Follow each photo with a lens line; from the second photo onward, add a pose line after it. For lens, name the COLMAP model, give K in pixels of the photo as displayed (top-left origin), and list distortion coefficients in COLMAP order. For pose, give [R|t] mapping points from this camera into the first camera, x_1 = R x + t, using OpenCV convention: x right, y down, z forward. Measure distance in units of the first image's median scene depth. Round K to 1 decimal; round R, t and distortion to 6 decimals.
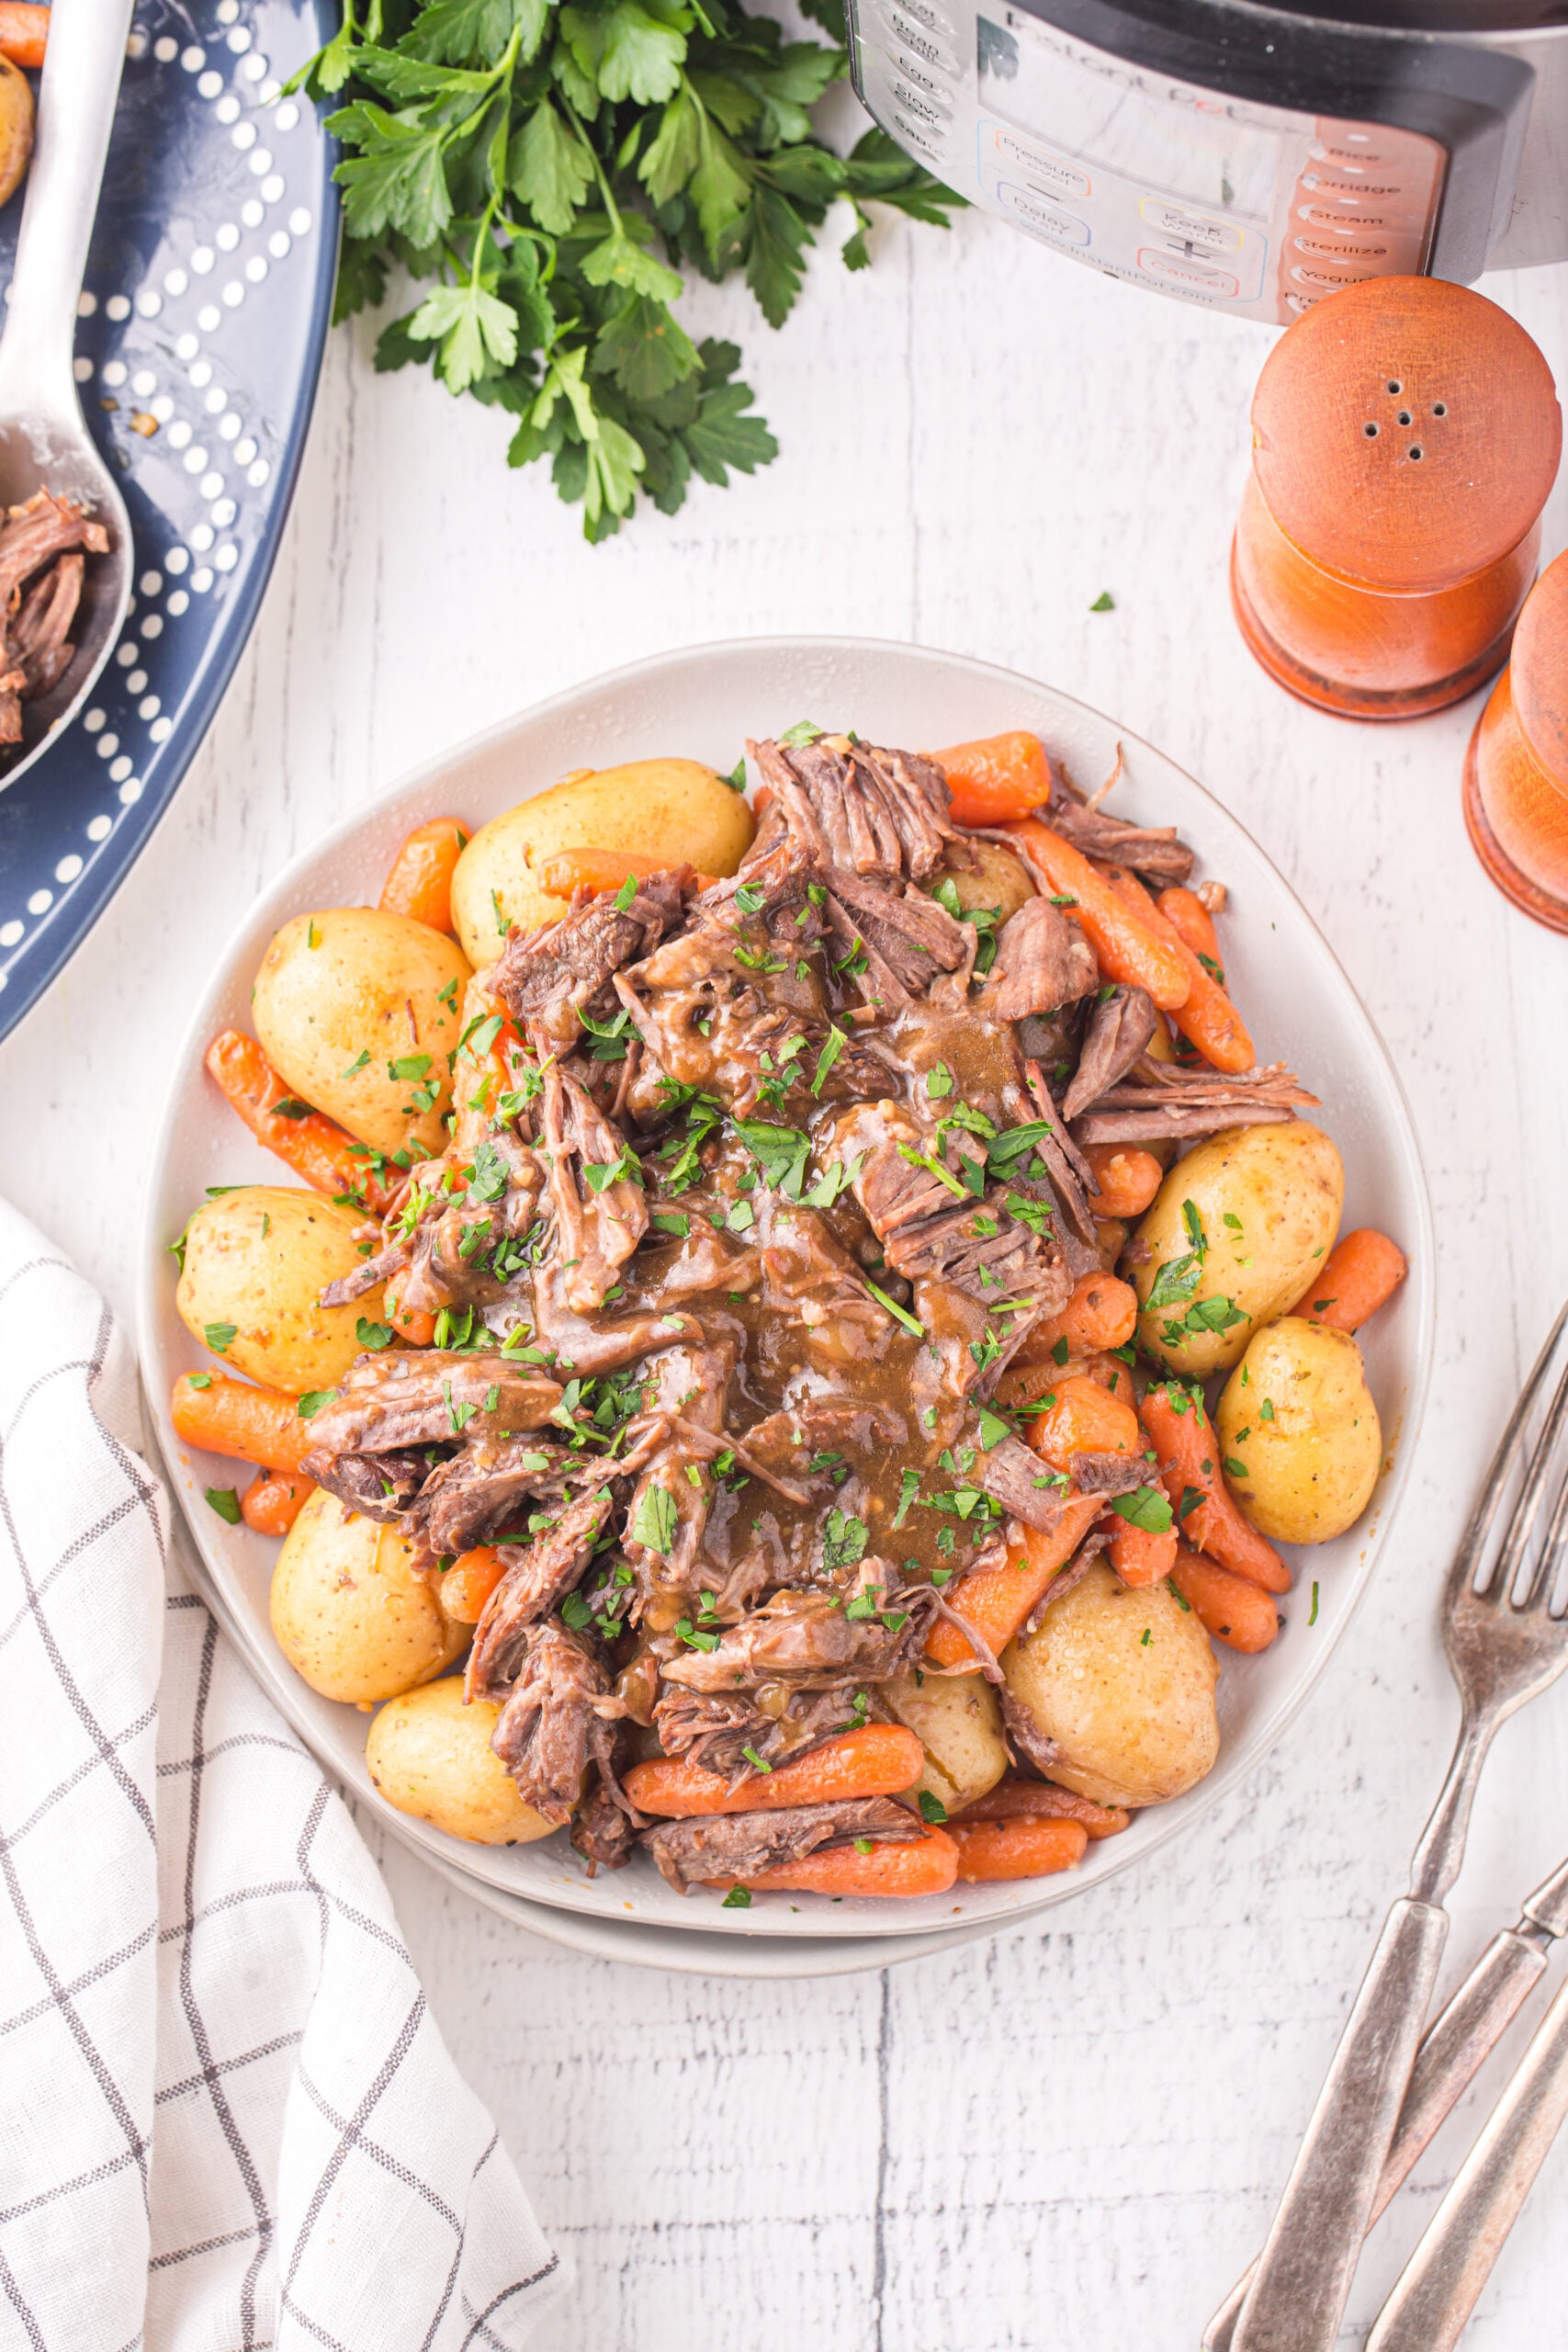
lens RADIAL K [[7934.1, 0, 778.7], [0, 7934.1, 1405.6], [0, 0, 1]] dist [0.166375, 2.602941]
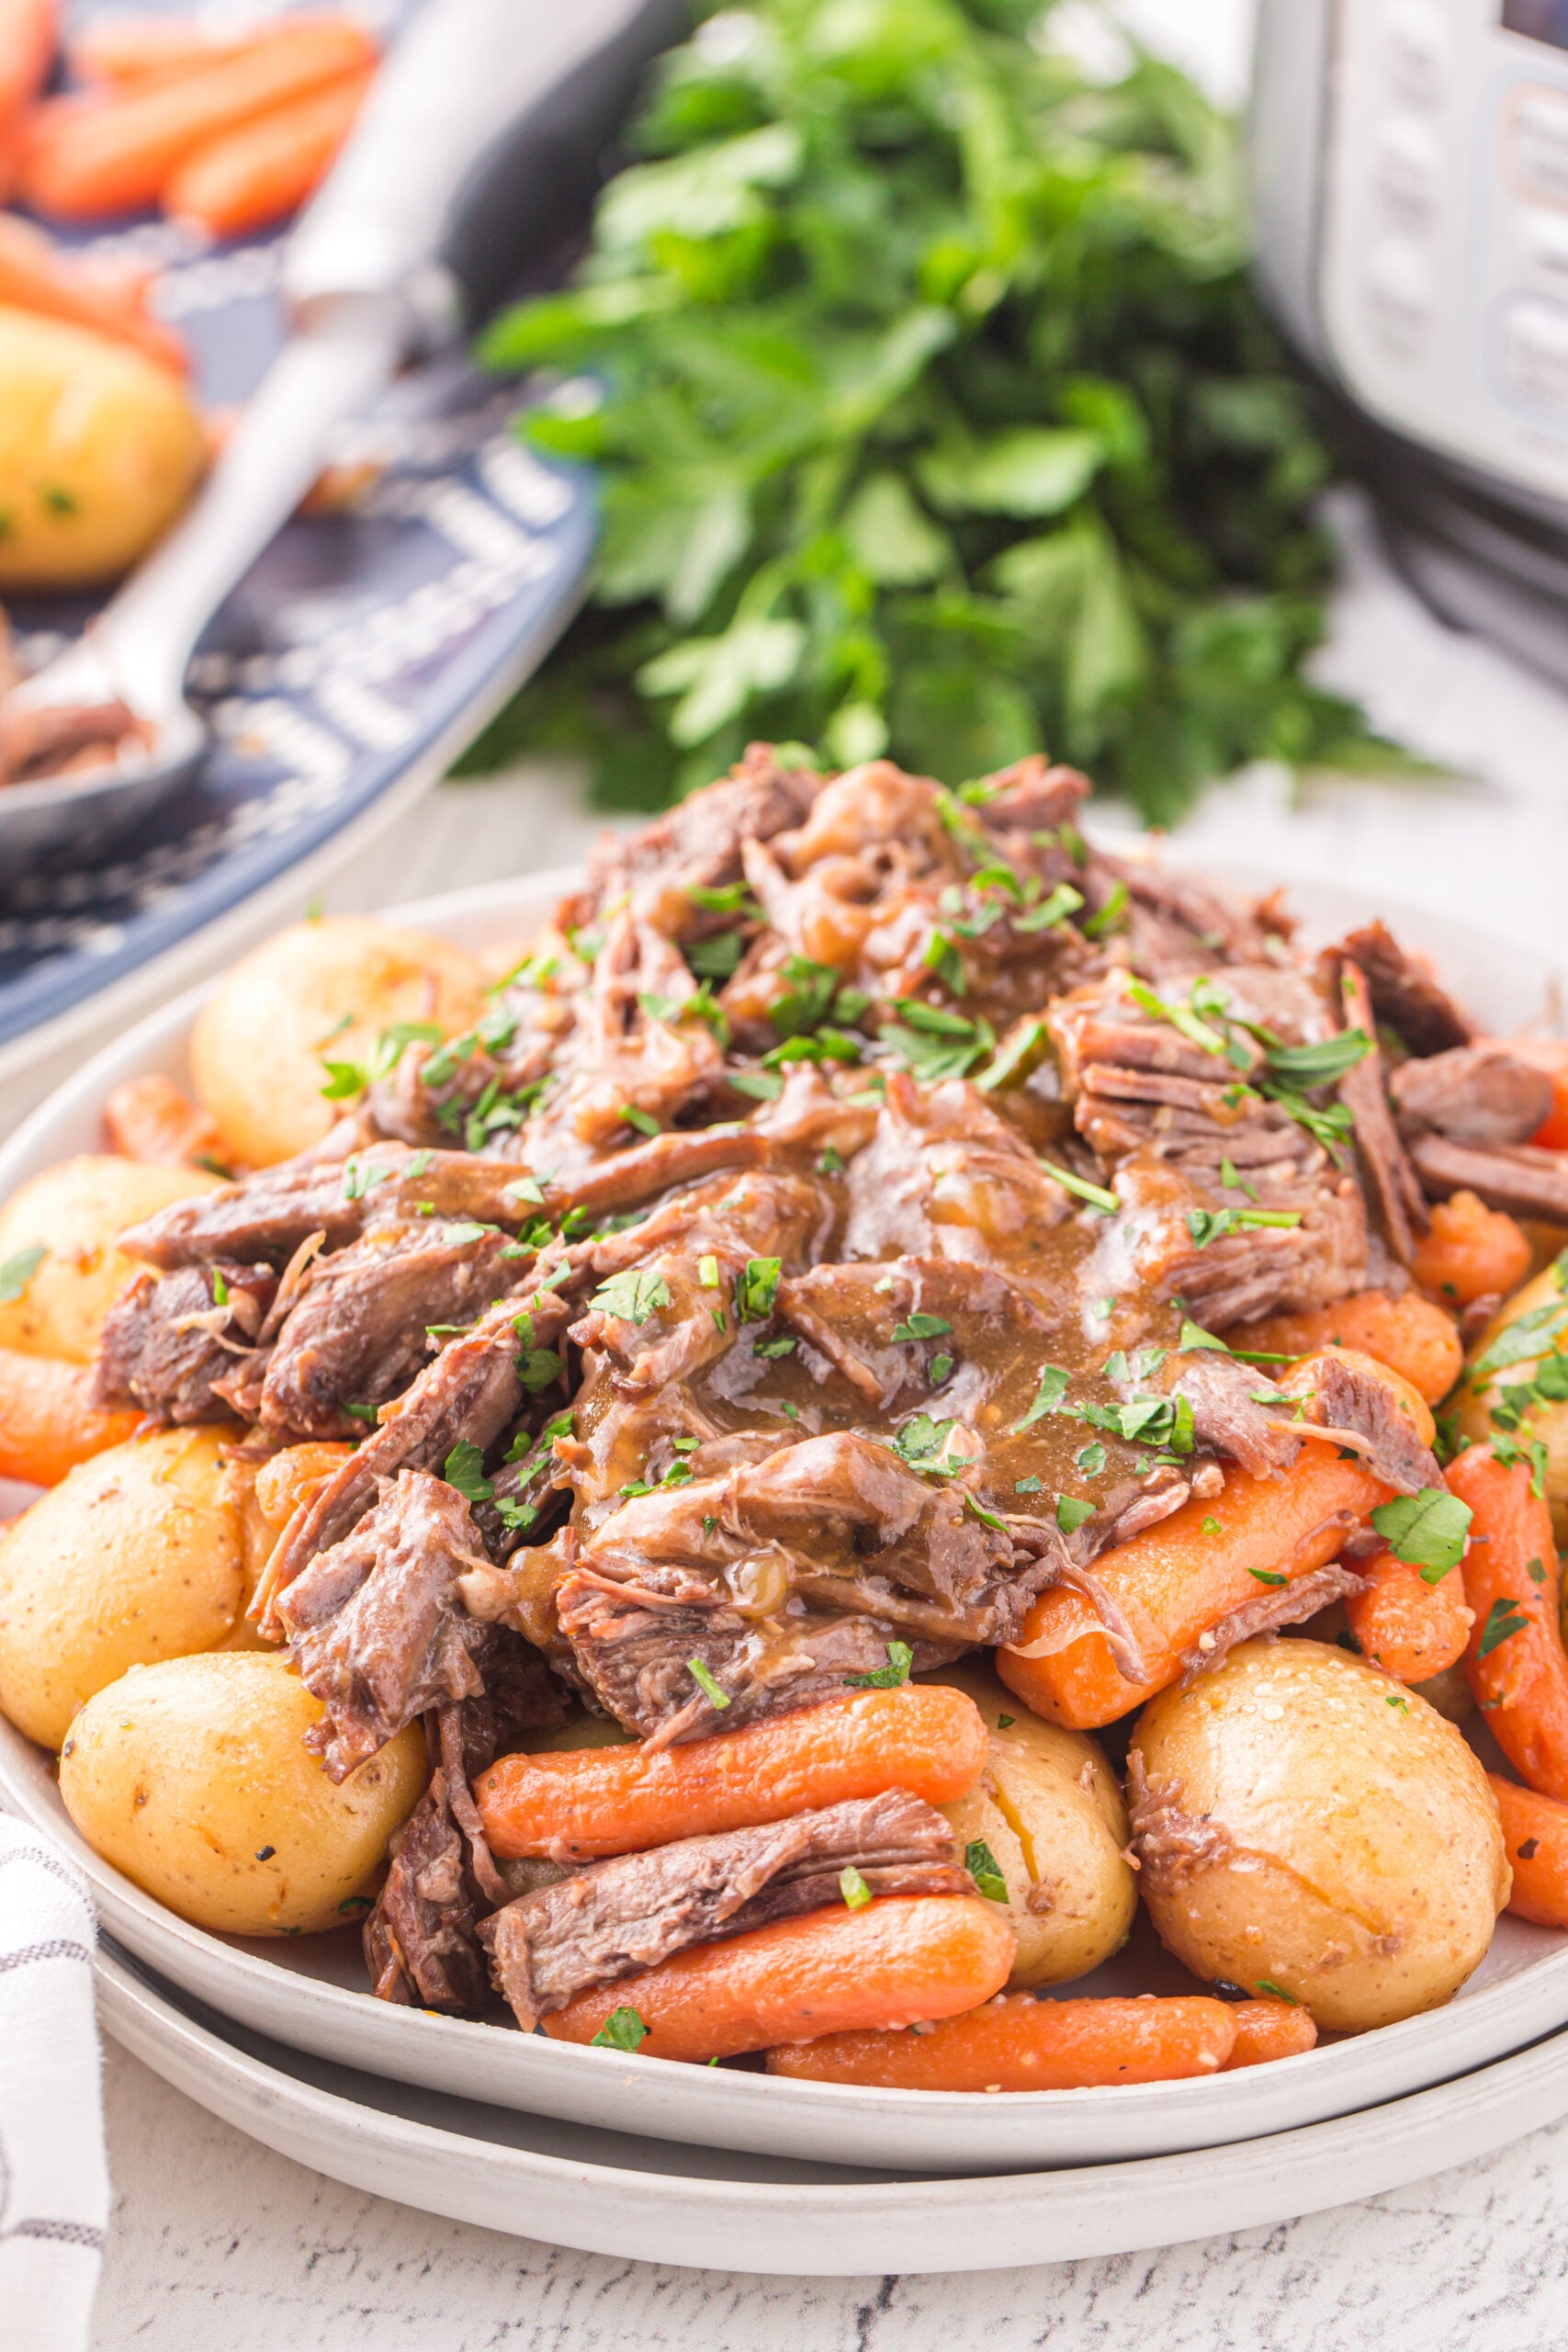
lens RADIAL K [[8600.1, 0, 644.5], [0, 8600.1, 1177.0], [0, 0, 1]] dist [0.251977, -0.058108]
pose [[0.975526, 0.143244, -0.166822, 0.093588], [-0.219773, 0.611288, -0.760281, 0.506859], [-0.006930, 0.778337, 0.627809, 0.569141]]
